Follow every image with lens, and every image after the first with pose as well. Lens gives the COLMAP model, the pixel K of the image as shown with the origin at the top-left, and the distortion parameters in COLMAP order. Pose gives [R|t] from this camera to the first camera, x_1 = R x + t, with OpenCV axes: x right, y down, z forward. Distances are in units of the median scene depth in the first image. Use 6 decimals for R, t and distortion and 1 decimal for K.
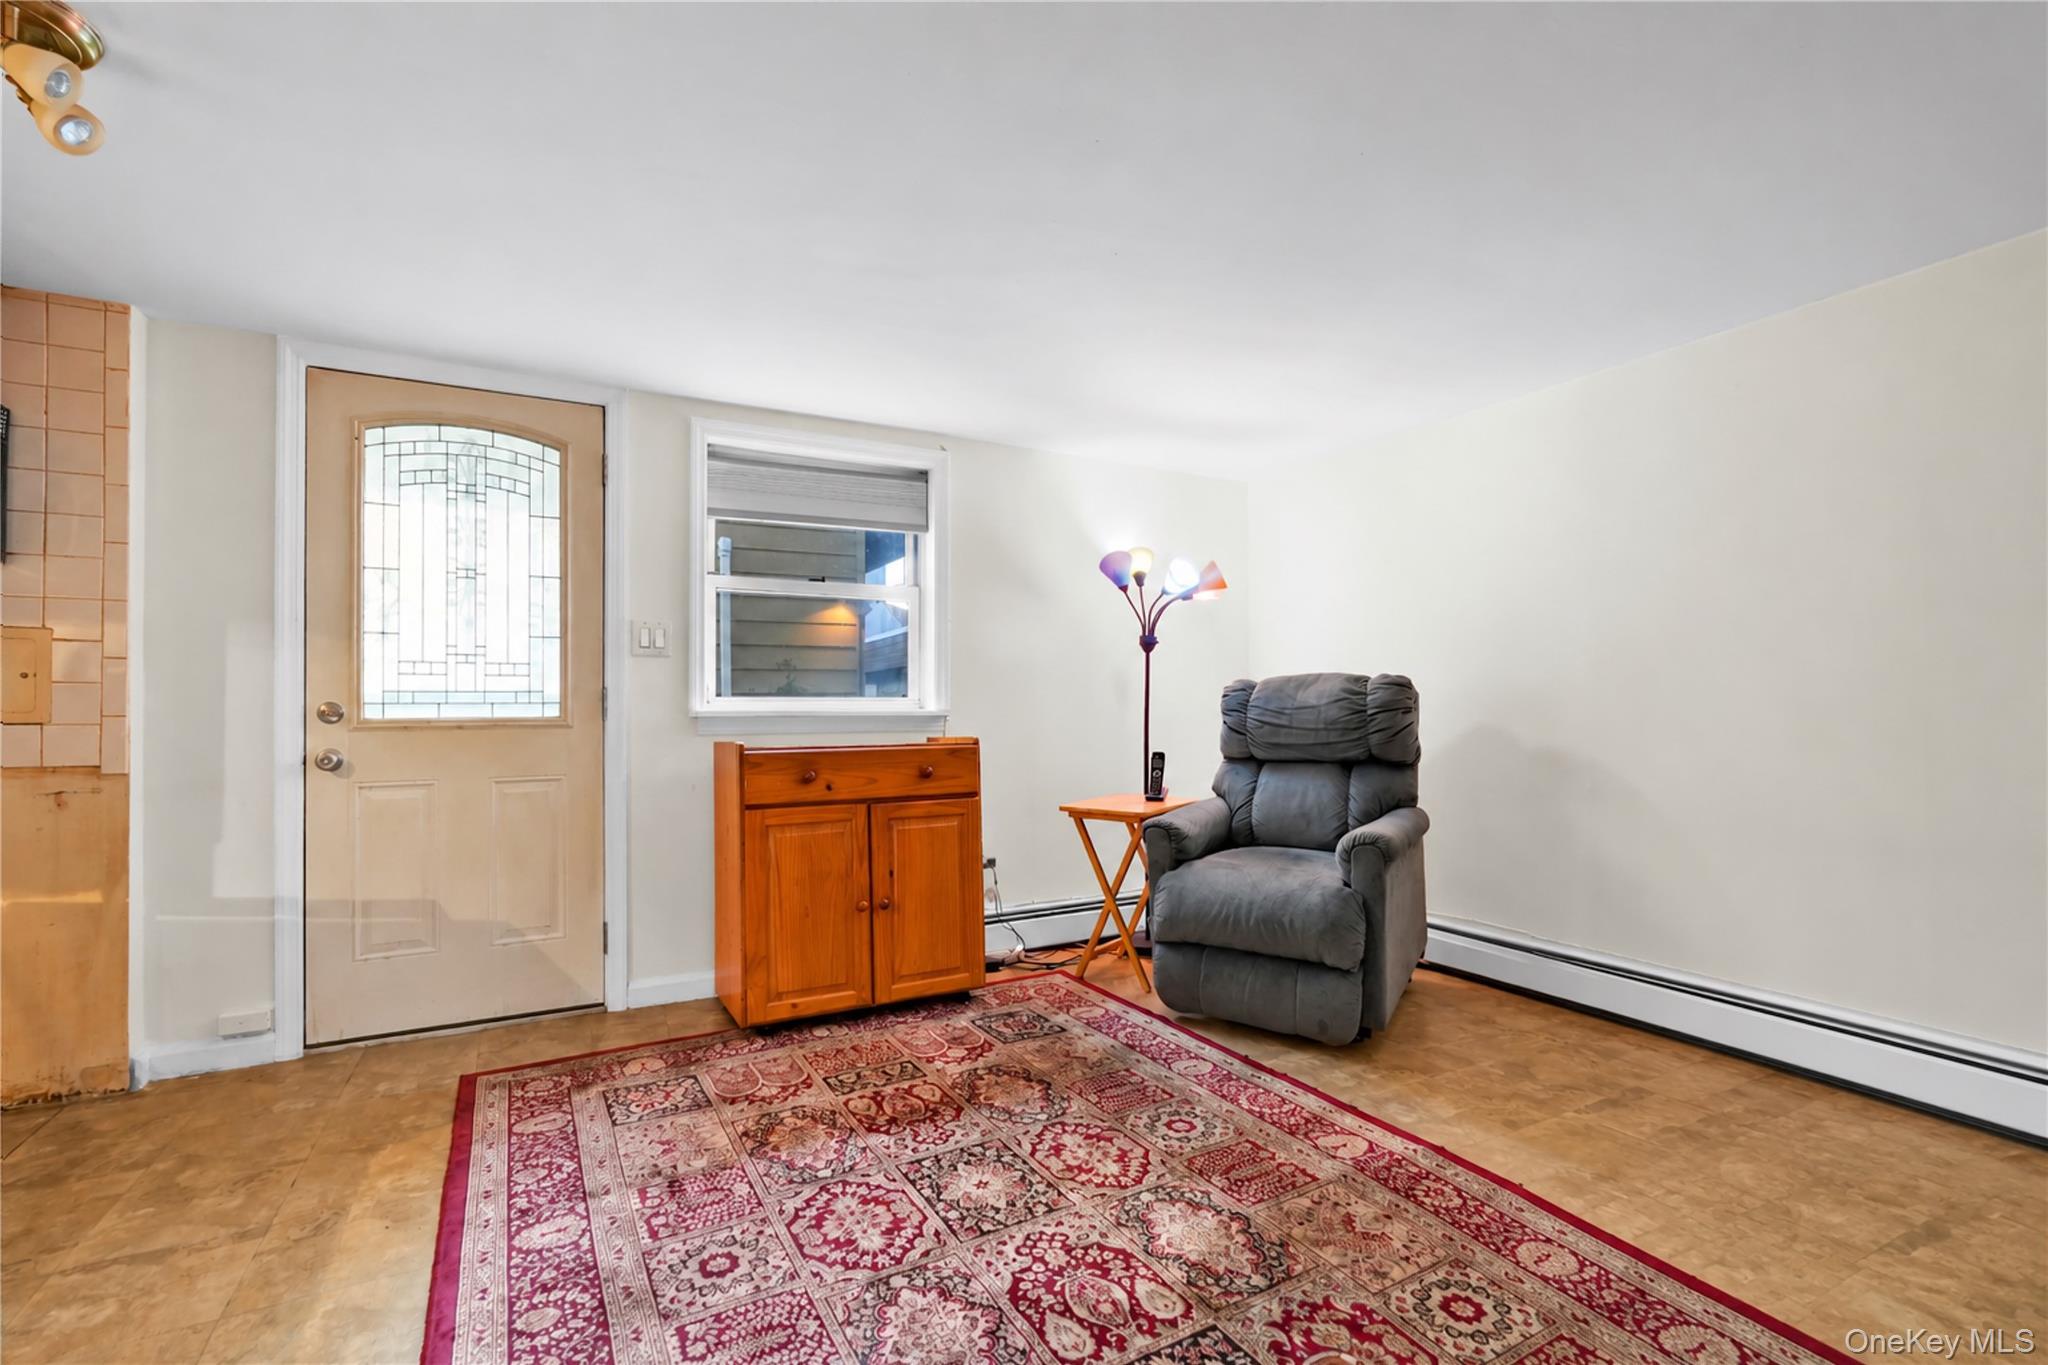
lens RADIAL K [[909.6, 0, 1020.4], [0, 909.6, 697.0], [0, 0, 1]] dist [-0.010282, 0.002731]
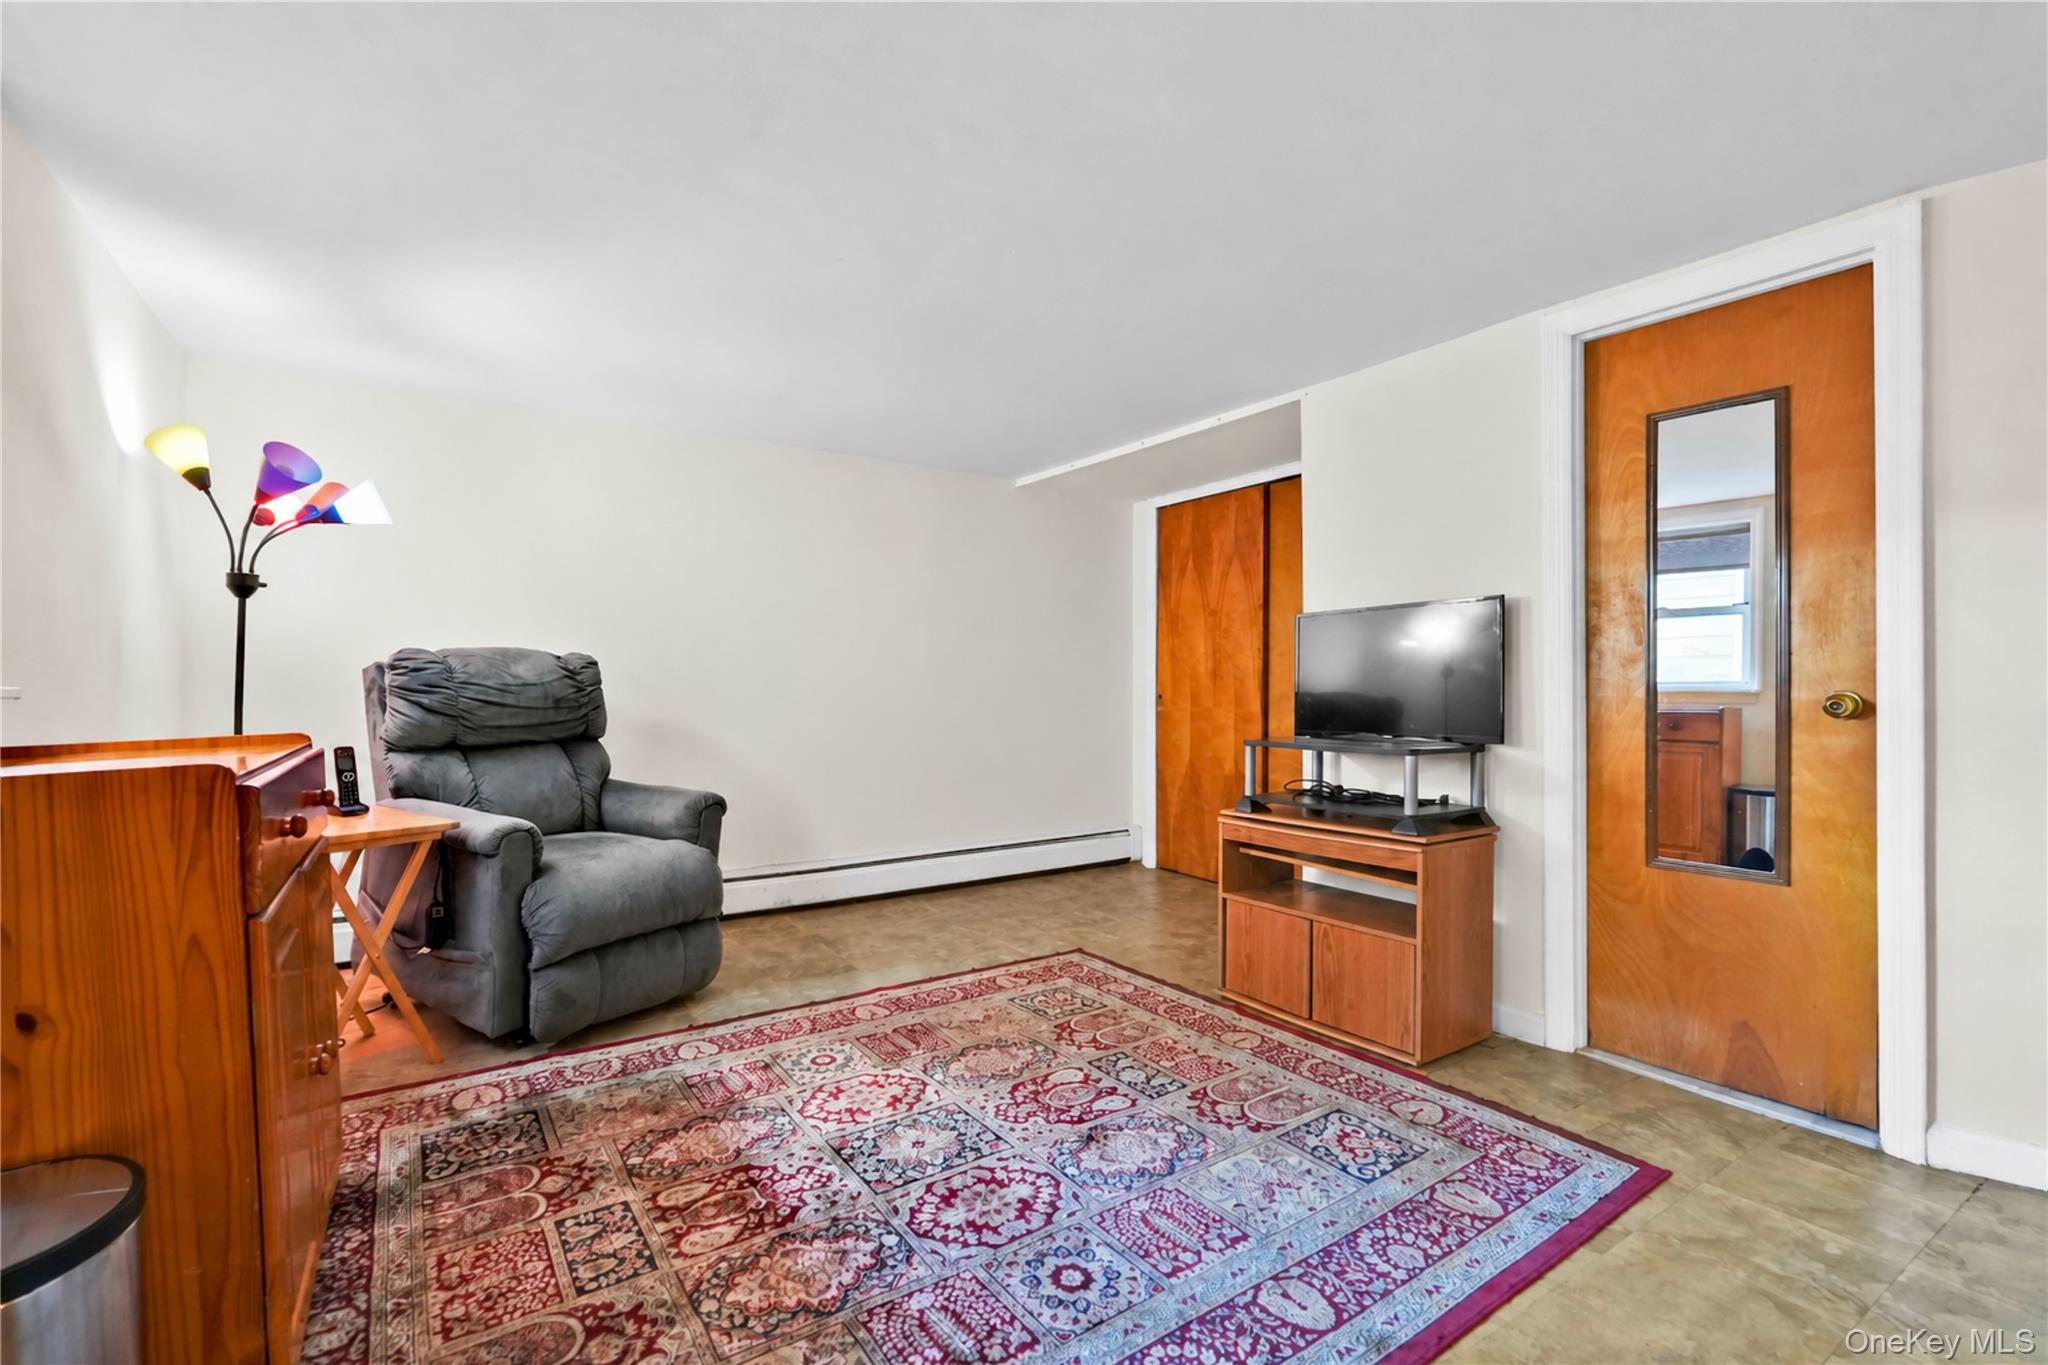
lens RADIAL K [[909.6, 0, 1025.6], [0, 909.6, 686.8], [0, 0, 1]] dist [-0.010282, 0.002731]
pose [[-0.100594, 0.002791, 0.994924, -0.812675], [-0.012418, 0.999915, -0.004061, 0.014051], [-0.994850, -0.012763, -0.100551, 0.740303]]
